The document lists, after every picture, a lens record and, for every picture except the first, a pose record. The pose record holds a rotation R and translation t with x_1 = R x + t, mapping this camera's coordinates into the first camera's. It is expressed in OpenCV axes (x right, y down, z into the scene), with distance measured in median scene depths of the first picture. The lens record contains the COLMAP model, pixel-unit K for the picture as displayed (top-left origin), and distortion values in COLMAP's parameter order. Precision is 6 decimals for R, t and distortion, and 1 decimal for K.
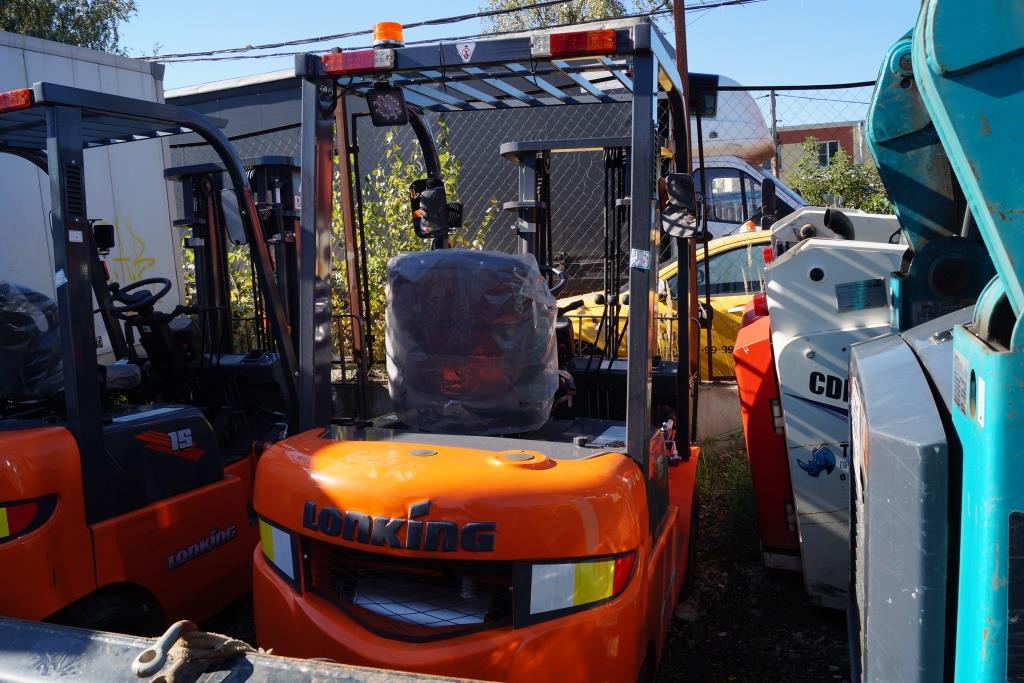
lens RADIAL K [[805.3, 0, 515.4], [0, 805.3, 341.1], [0, 0, 1]] dist [-0.090272, 0.017435]
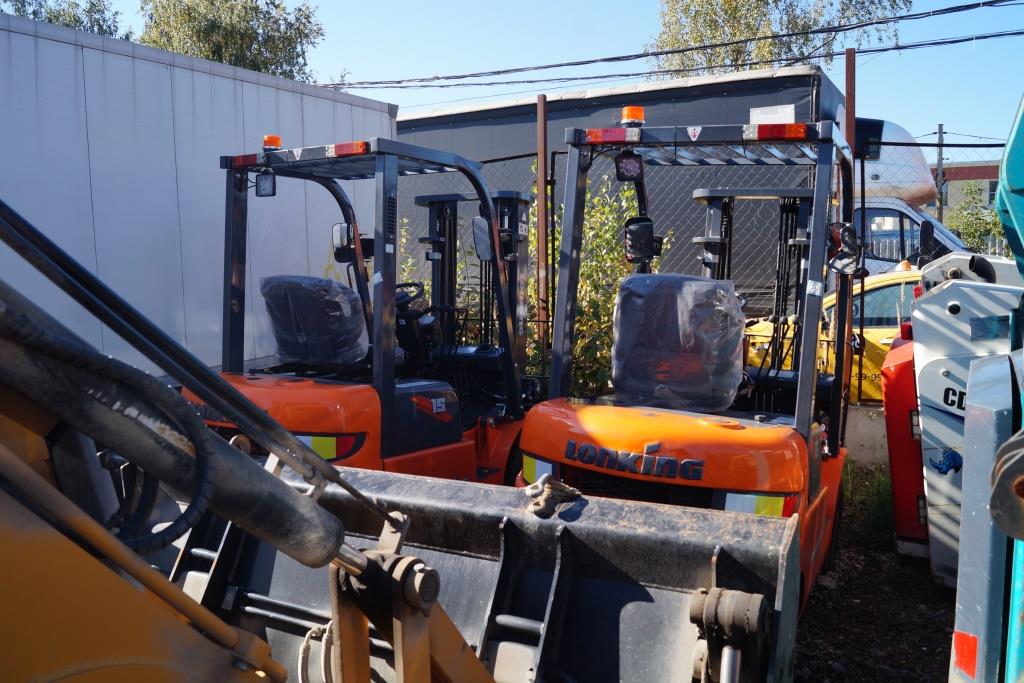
lens RADIAL K [[805.3, 0, 508.1], [0, 805.3, 347.4], [0, 0, 1]] dist [-0.090272, 0.017435]
pose [[0.981479, 0.066448, -0.179679, -0.068692], [-0.069806, 0.997483, -0.012424, 0.033490], [0.178401, 0.024737, 0.983647, -0.273182]]
